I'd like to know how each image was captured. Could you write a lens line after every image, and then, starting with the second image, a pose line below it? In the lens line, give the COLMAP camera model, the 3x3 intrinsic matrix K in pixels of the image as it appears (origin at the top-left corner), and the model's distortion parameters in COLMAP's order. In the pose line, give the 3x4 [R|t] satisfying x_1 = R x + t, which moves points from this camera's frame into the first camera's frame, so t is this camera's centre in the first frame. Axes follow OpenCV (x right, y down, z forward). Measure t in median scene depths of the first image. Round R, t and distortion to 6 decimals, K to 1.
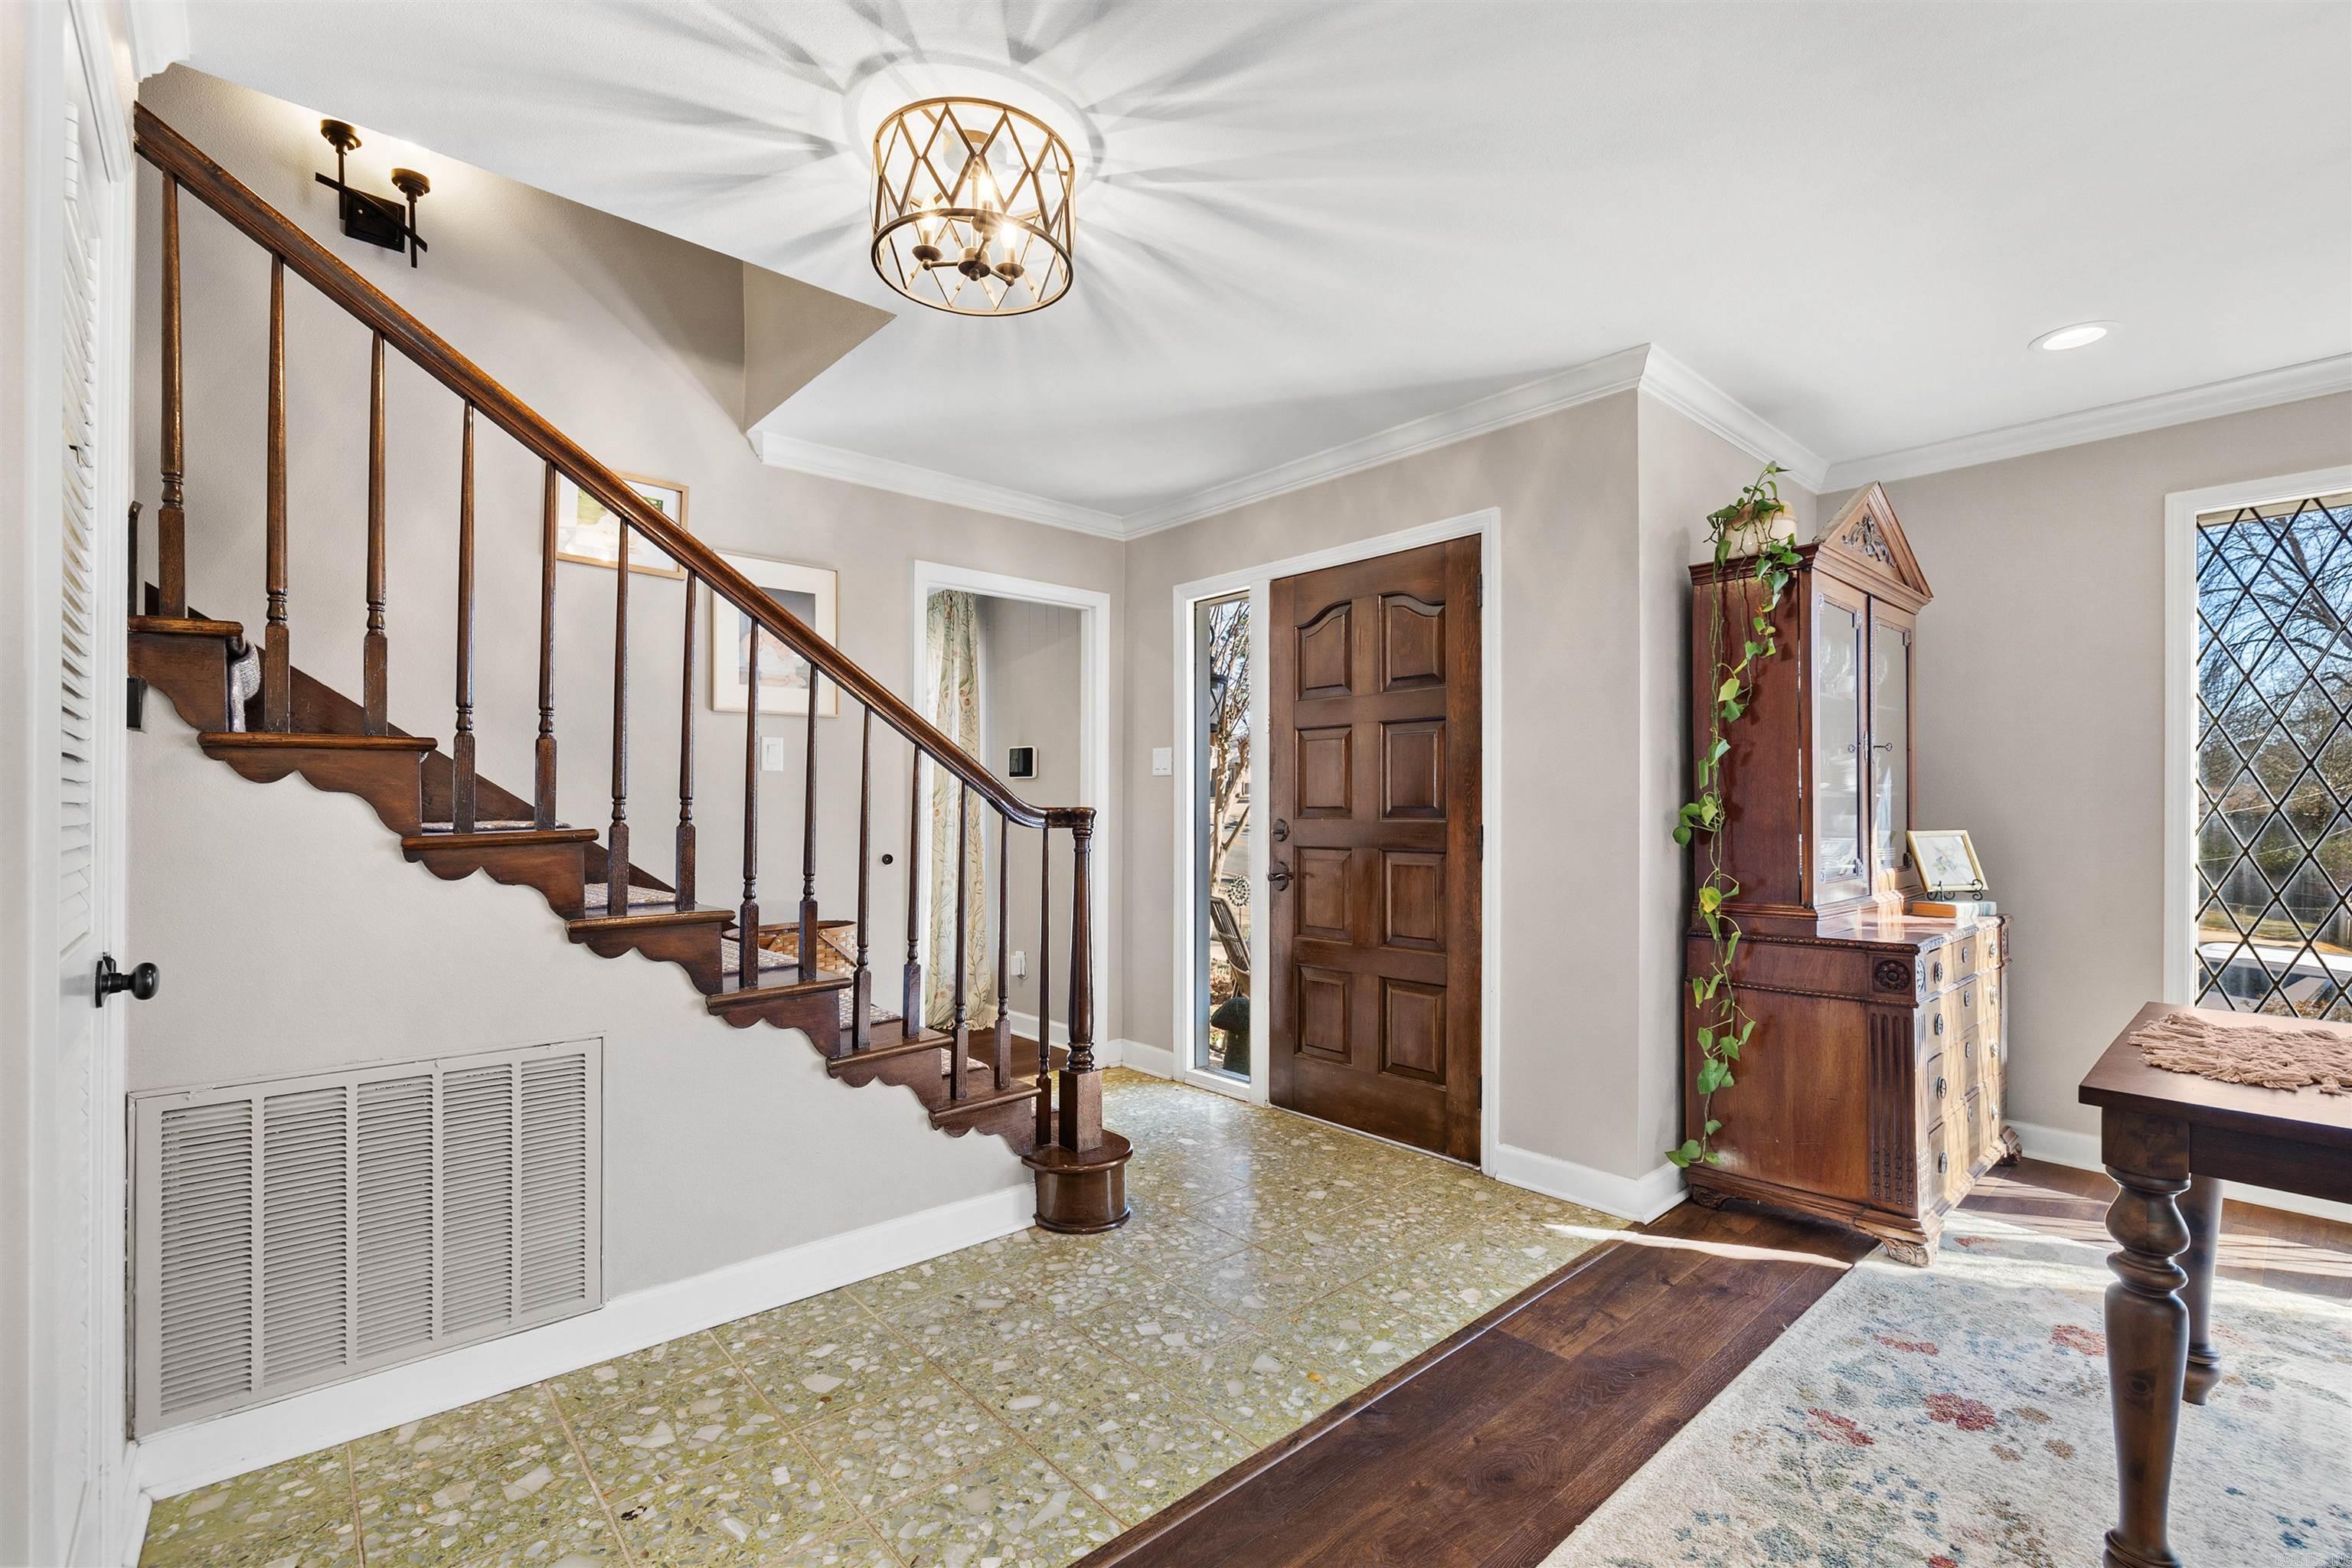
lens RADIAL K [[1032.2, 0, 1182.5], [0, 1032.2, 803.8], [0, 0, 1]] dist [0.002380, 0.000076]
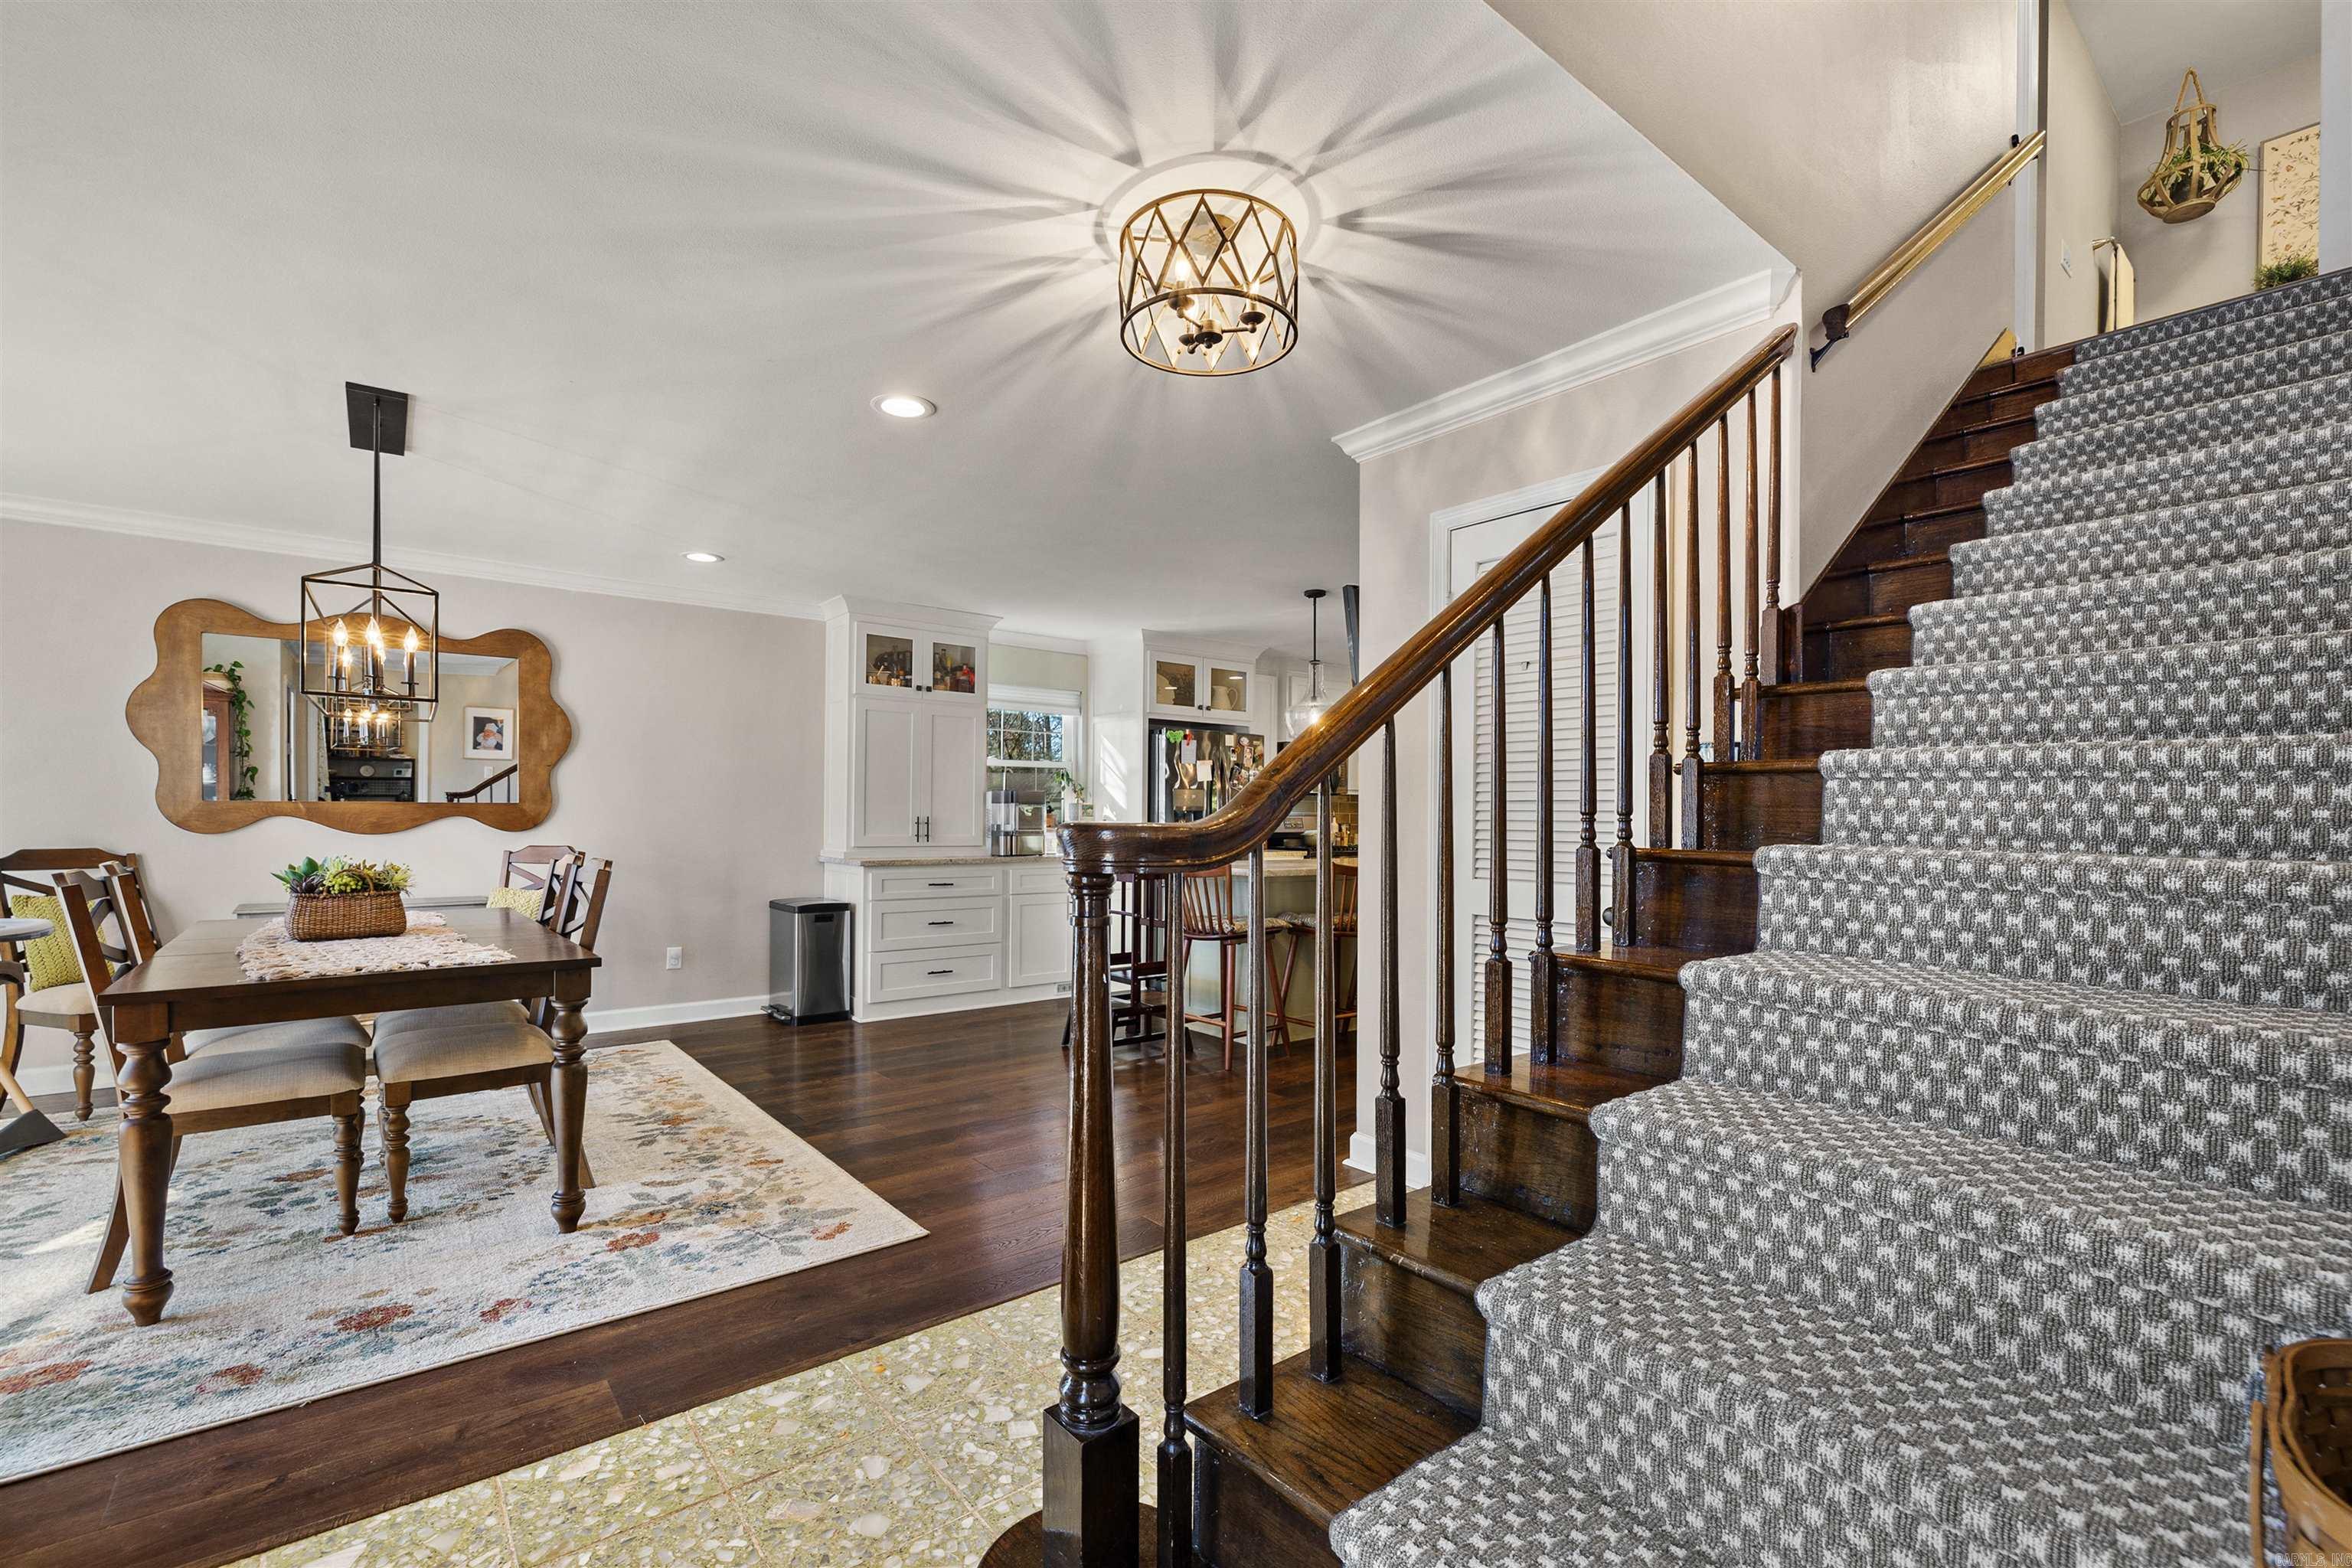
lens RADIAL K [[1032.2, 0, 1182.5], [0, 1032.2, 803.8], [0, 0, 1]] dist [0.002380, 0.000076]
pose [[-0.999069, -0.007495, 0.042489, -0.173752], [-0.008021, 0.999893, -0.012212, -0.001572], [-0.042393, -0.012542, -0.999022, 1.622805]]
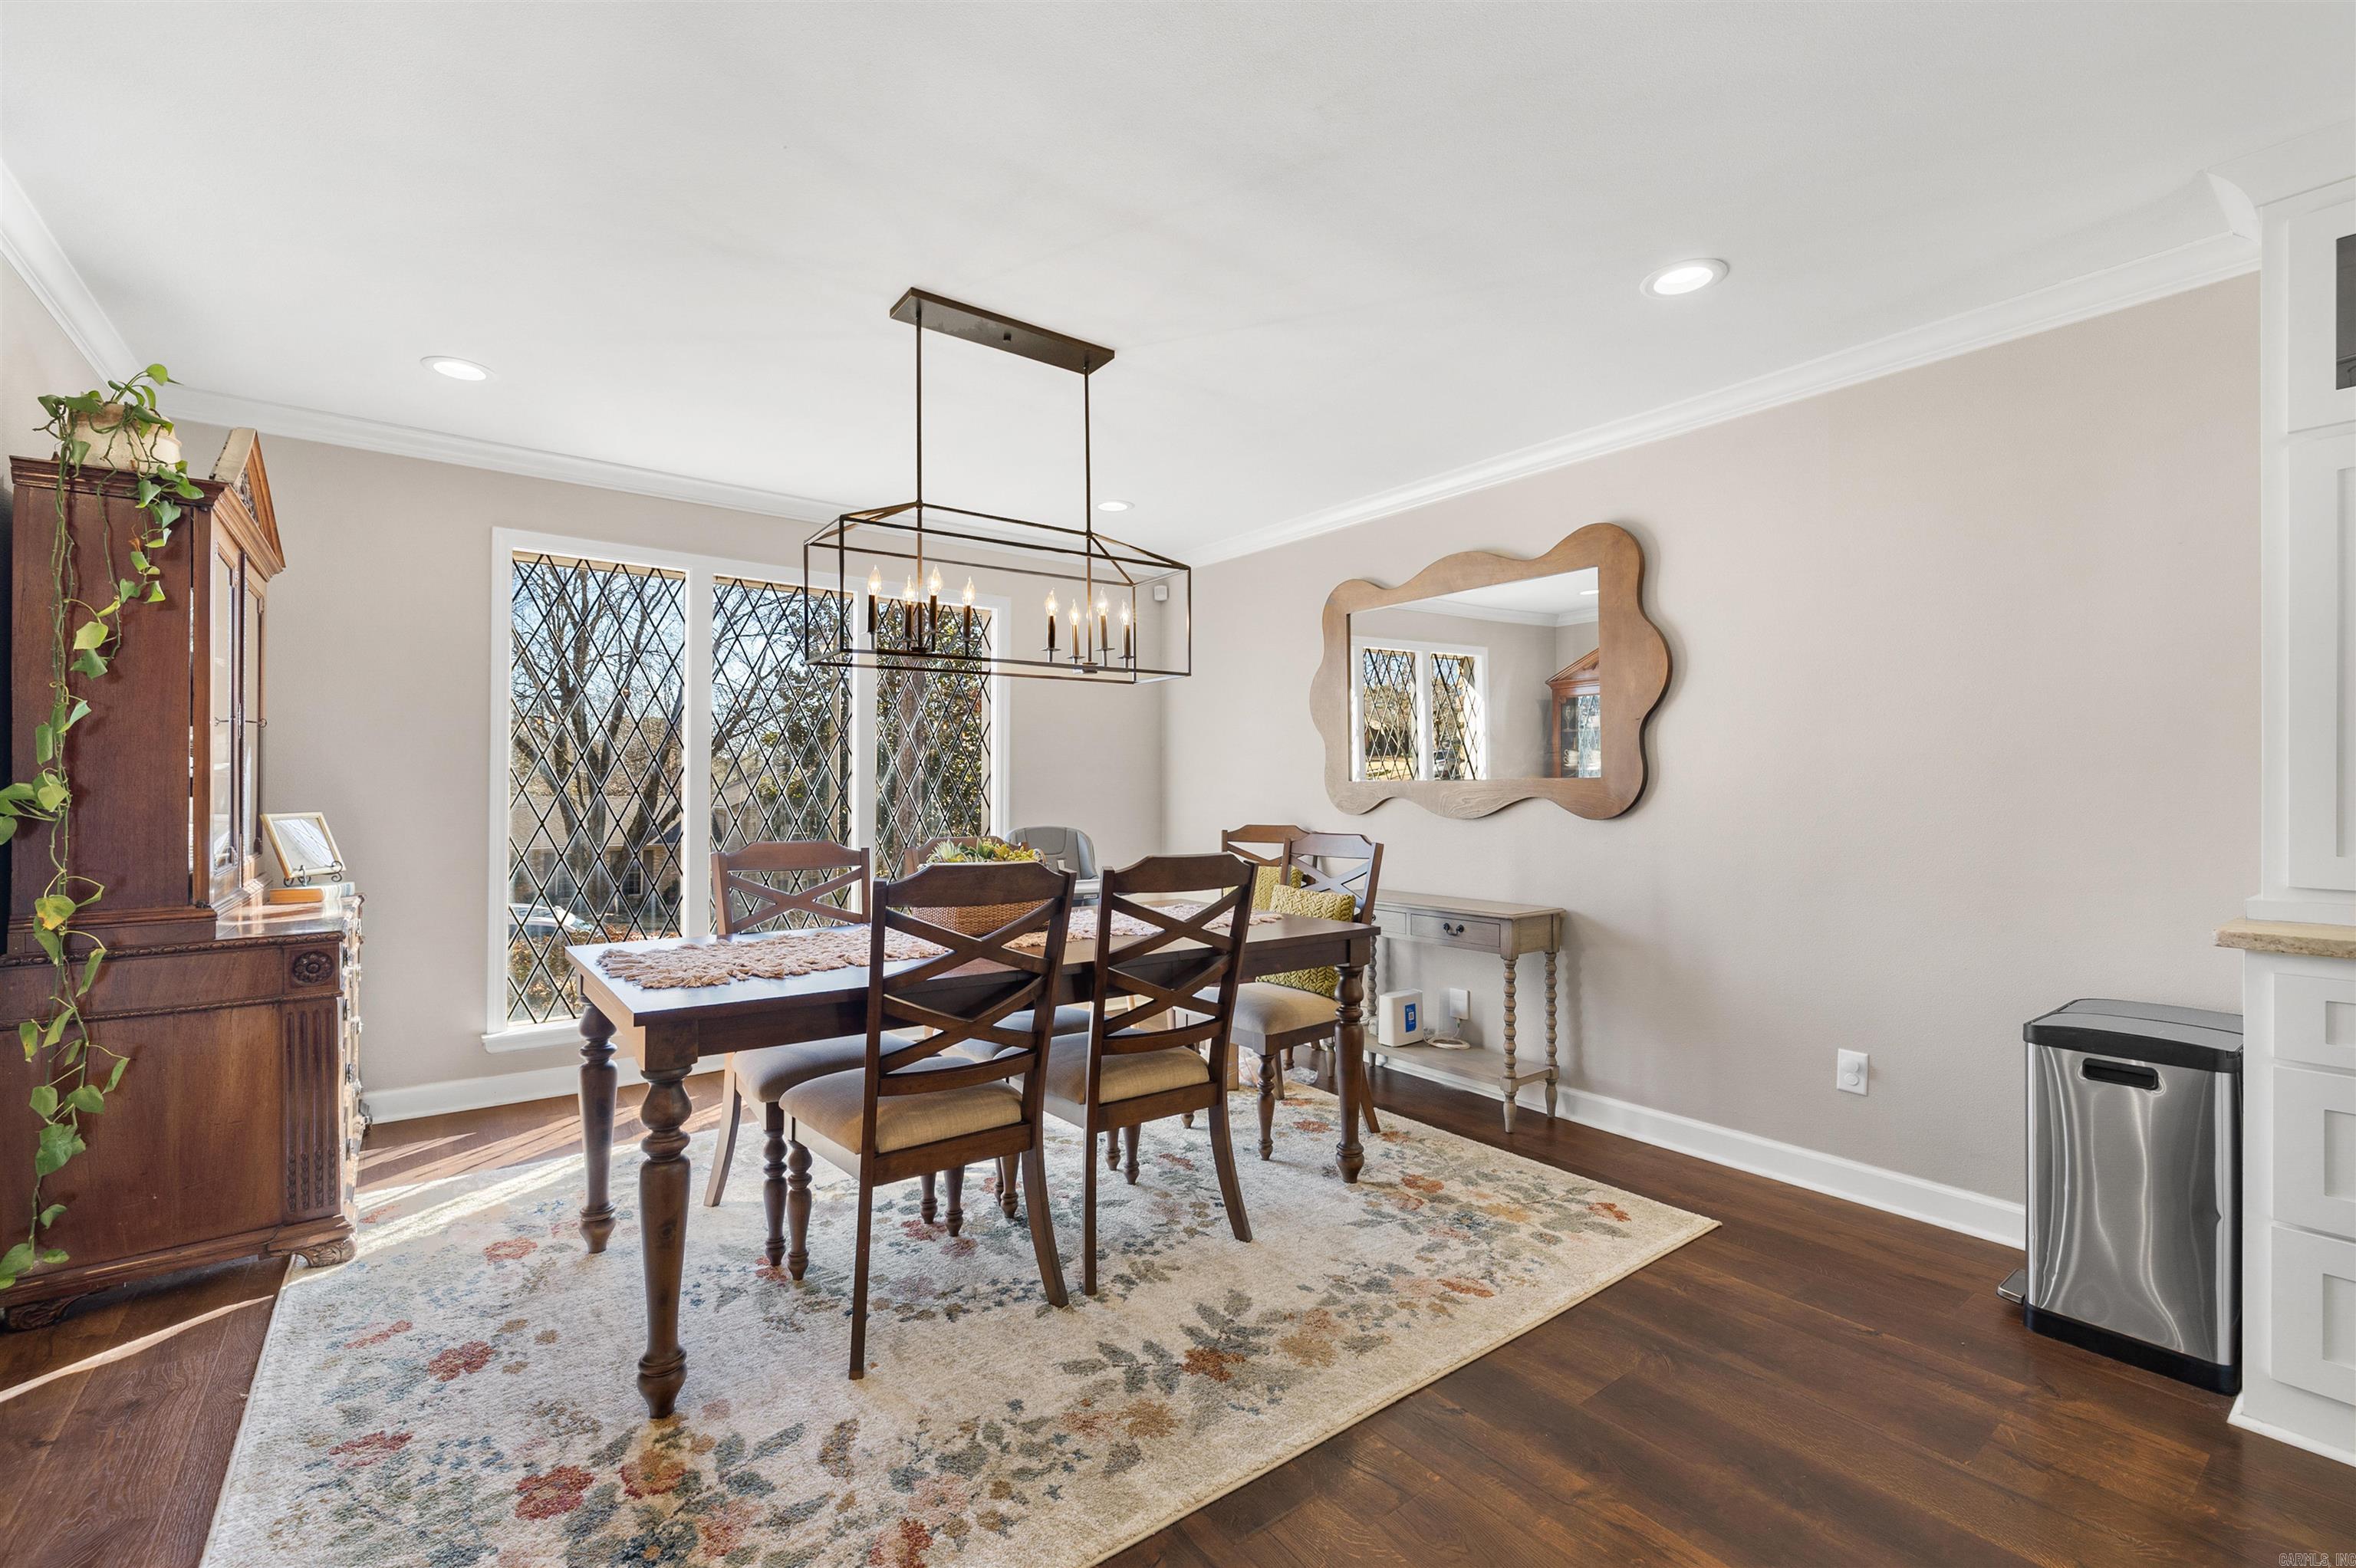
lens RADIAL K [[1000.7, 0, 1176.1], [0, 1000.7, 782.6], [0, 0, 1]] dist [-0.002652, -0.000702]
pose [[0.075252, 0.006856, 0.997141, -0.160532], [-0.004375, 0.999969, -0.006545, 0.000318], [-0.997155, -0.003869, 0.075279, 0.147004]]
